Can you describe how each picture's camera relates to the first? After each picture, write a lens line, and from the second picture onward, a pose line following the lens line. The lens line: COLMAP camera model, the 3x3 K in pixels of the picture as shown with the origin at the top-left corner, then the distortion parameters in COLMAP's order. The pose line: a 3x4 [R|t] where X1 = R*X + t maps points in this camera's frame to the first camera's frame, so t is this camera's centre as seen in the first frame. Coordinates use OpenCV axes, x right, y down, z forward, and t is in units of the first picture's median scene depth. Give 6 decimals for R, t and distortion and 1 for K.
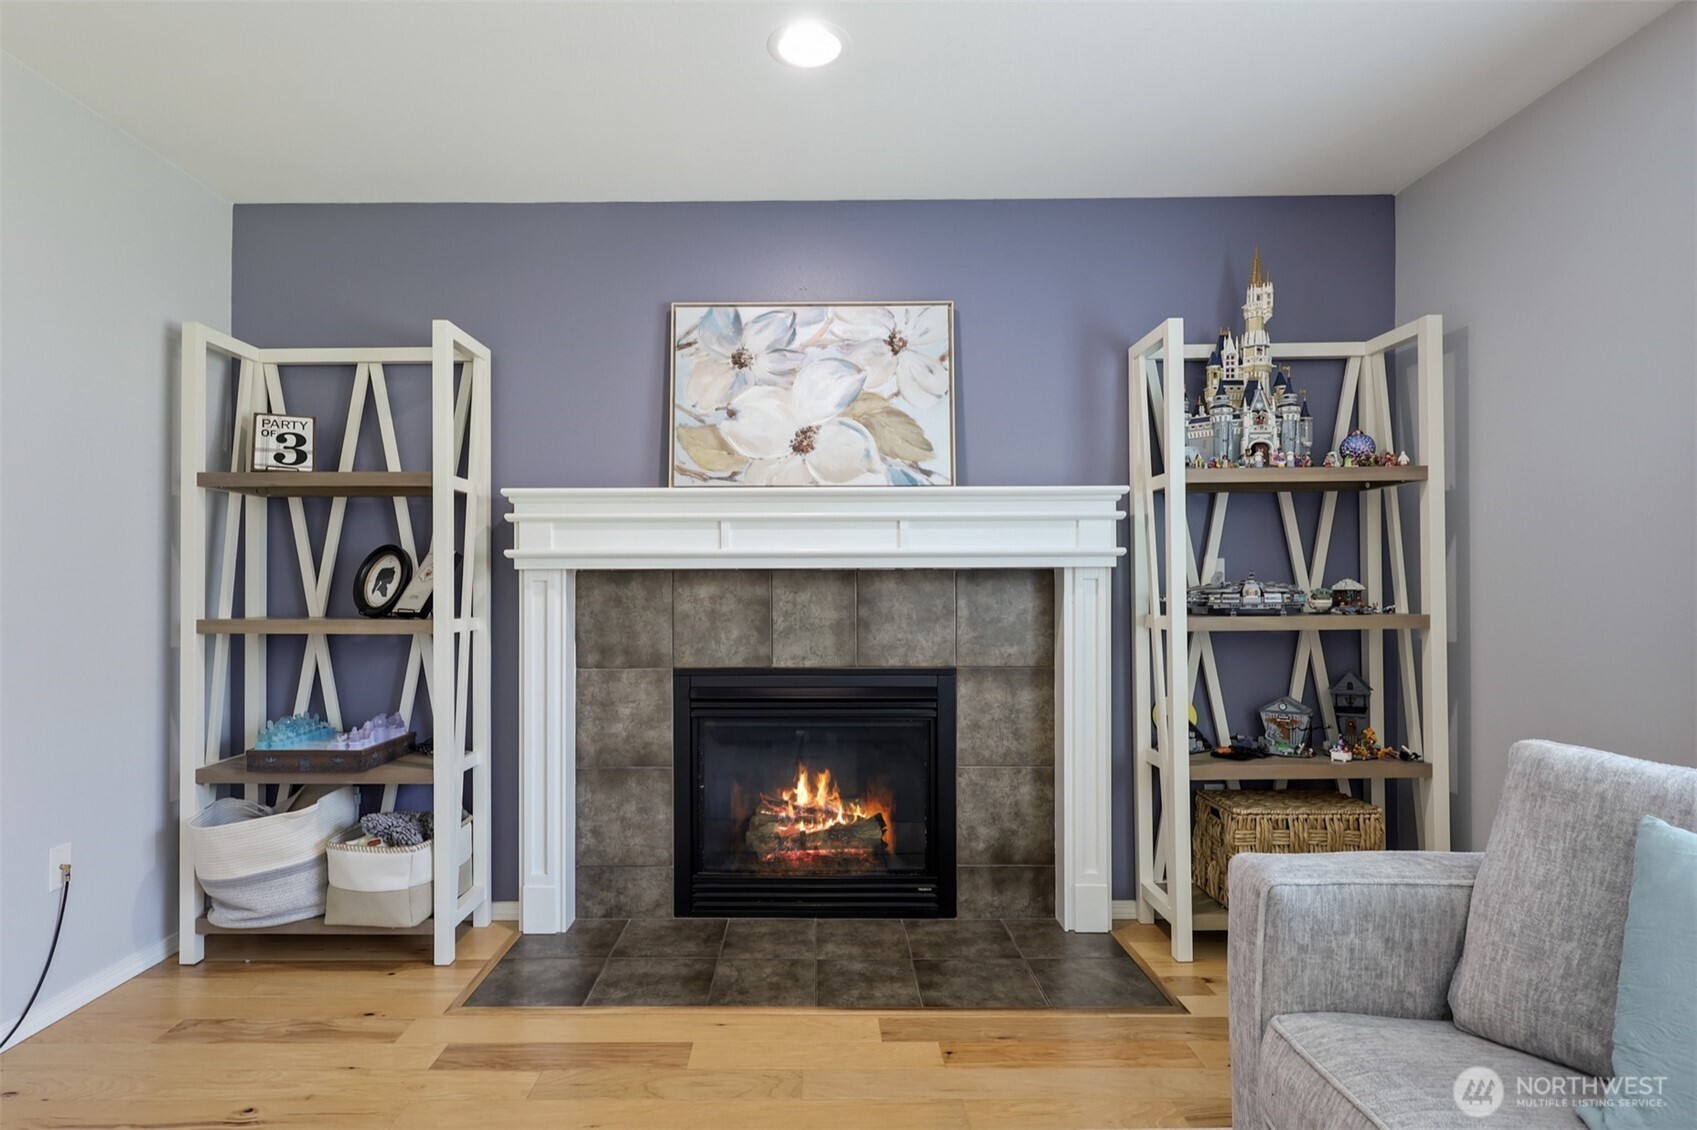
lens RADIAL K [[828.8, 0, 848.0], [0, 828.8, 579.5], [0, 0, 1]] dist [0.002558, -0.000679]
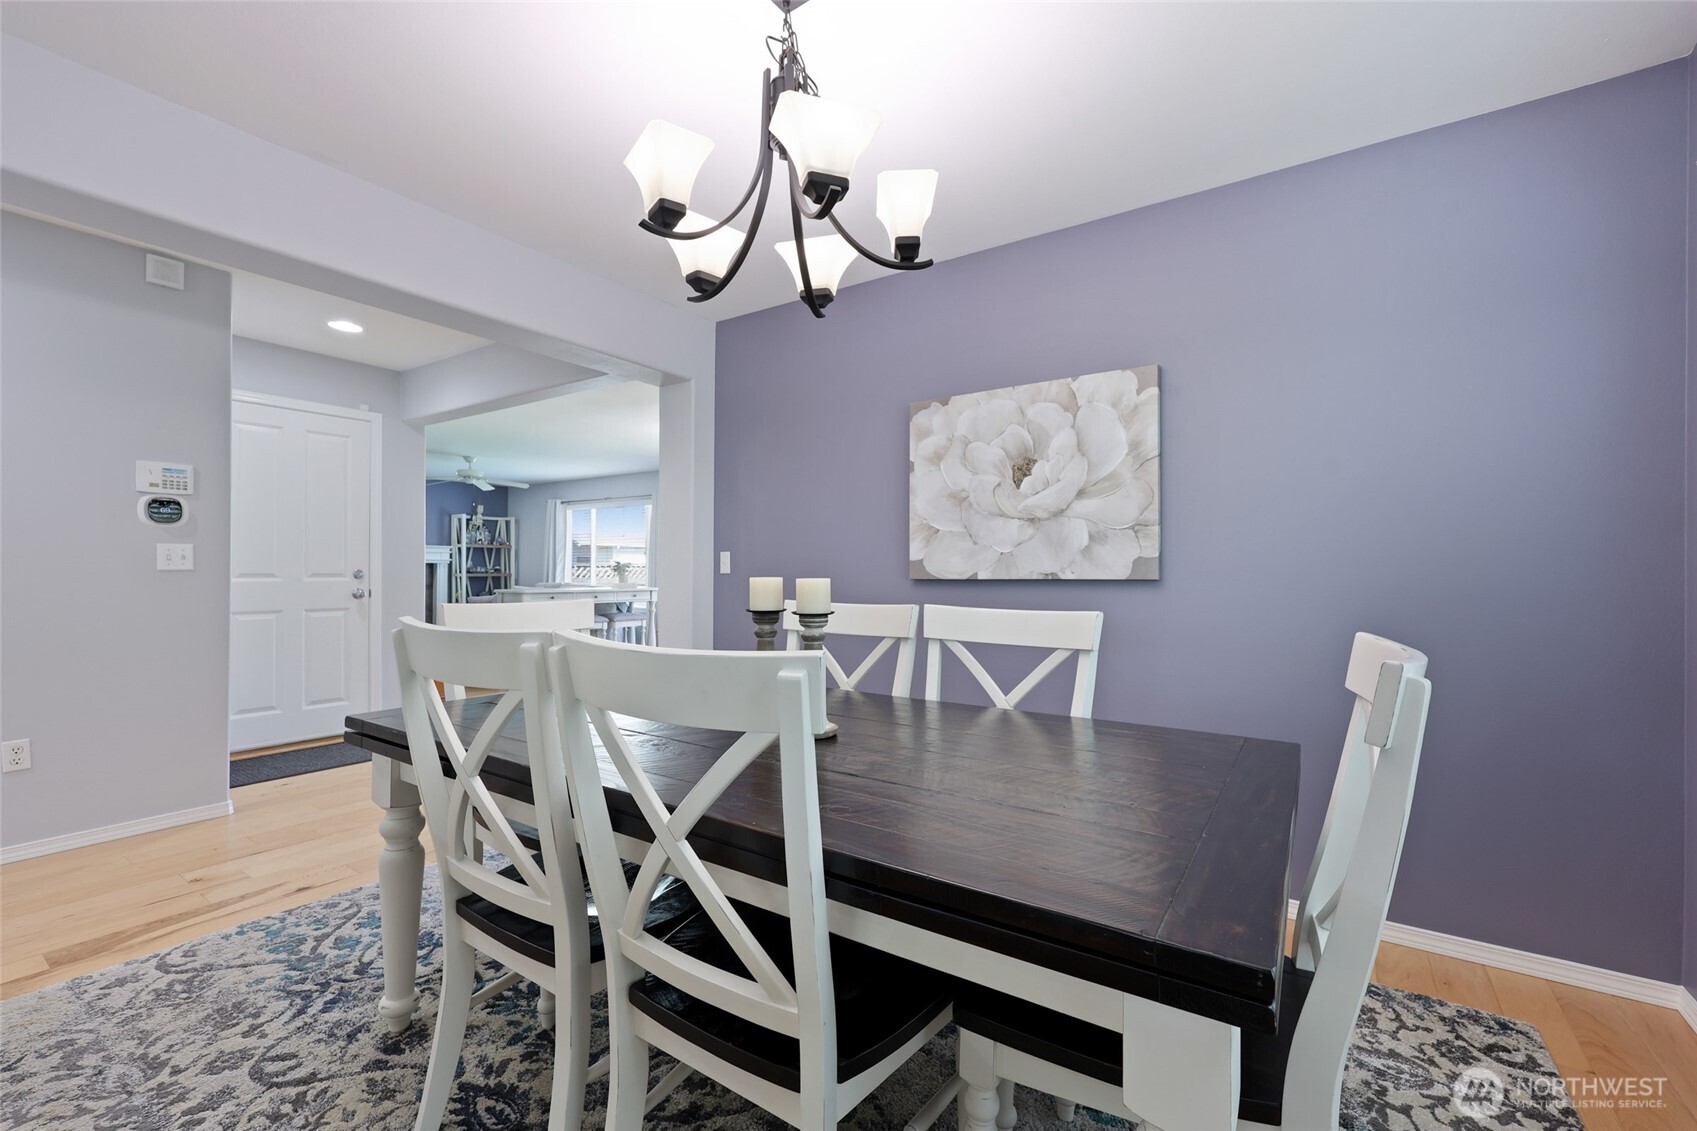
lens RADIAL K [[698.2, 0, 846.1], [0, 698.2, 558.3], [0, 0, 1]] dist [0.000437, 0.000097]
pose [[0.560179, 0.013975, 0.828253, -1.669599], [-0.011723, 0.999891, -0.008942, -0.034207], [-0.828288, -0.004701, 0.560282, -3.032371]]
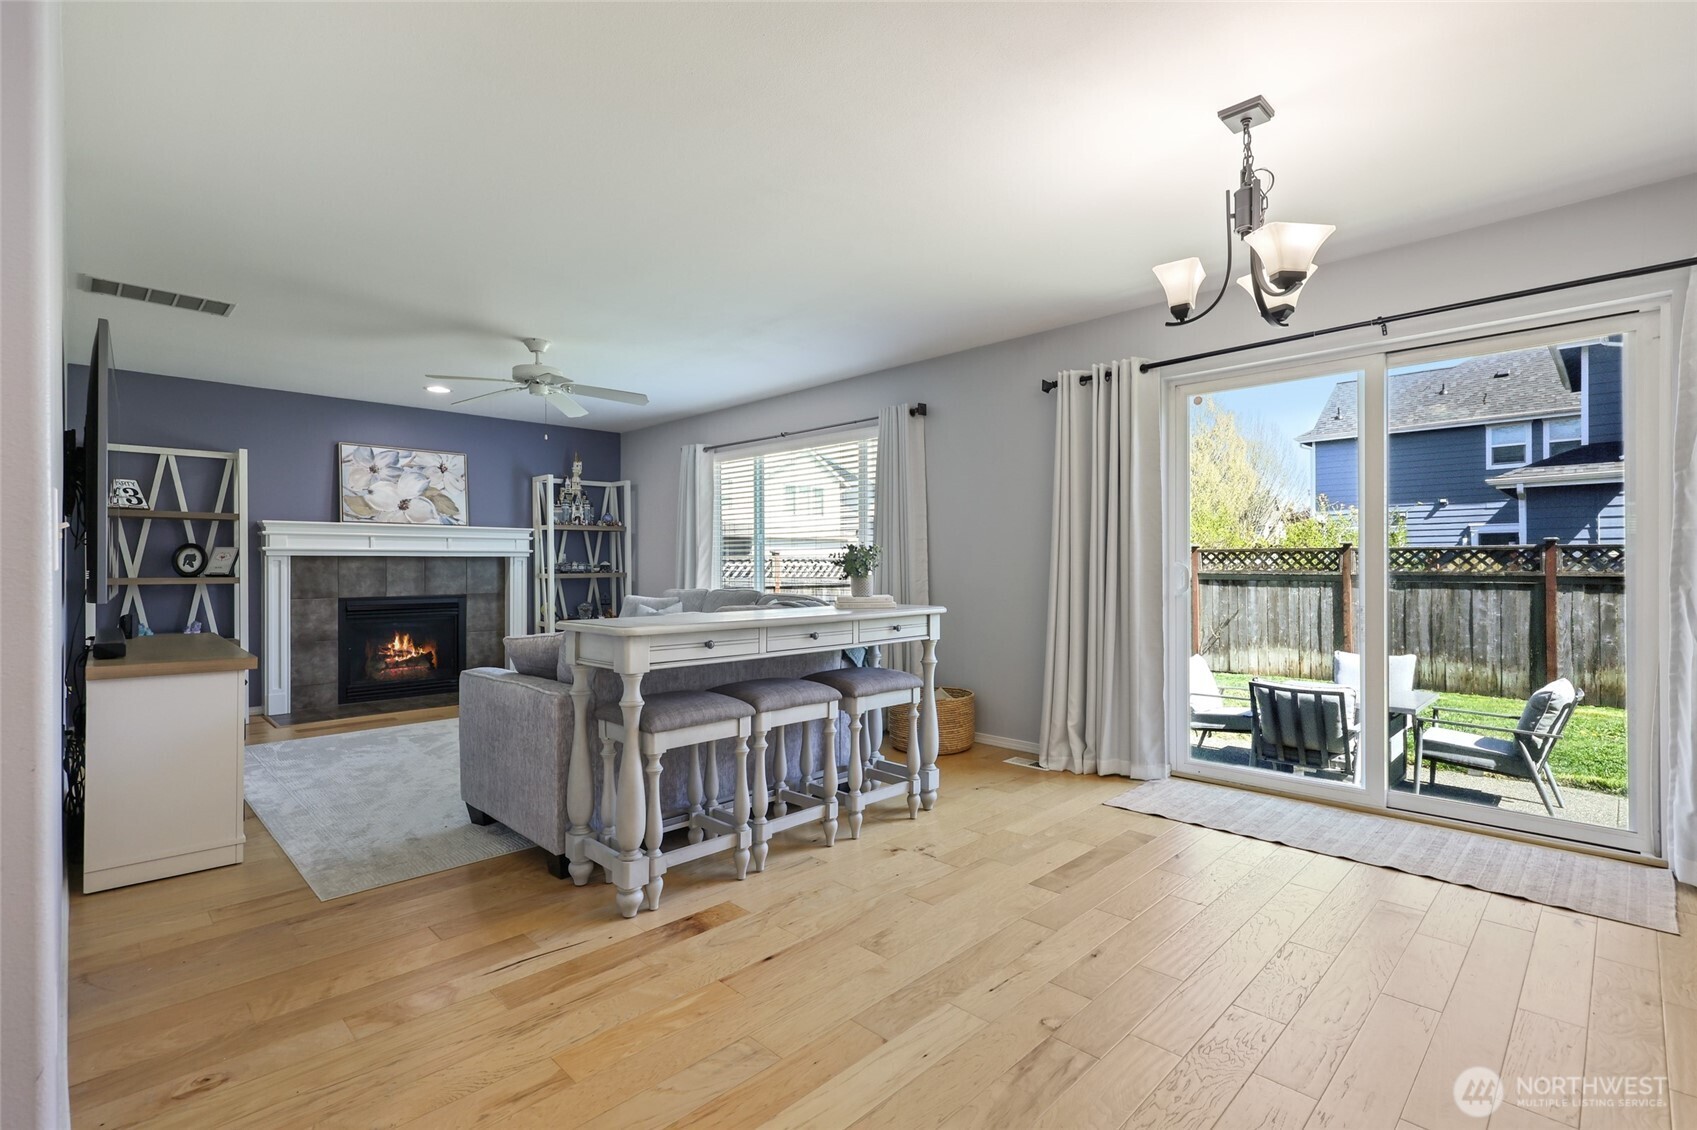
lens RADIAL K [[769.7, 0, 848.5], [0, 769.7, 565.0], [0, 0, 1]] dist [-0.001513, -0.000290]
pose [[0.703731, 0.000920, 0.710466, -0.766387], [-0.005501, 0.999976, 0.004154, -0.003489], [-0.710445, -0.006831, 0.703720, -1.604363]]
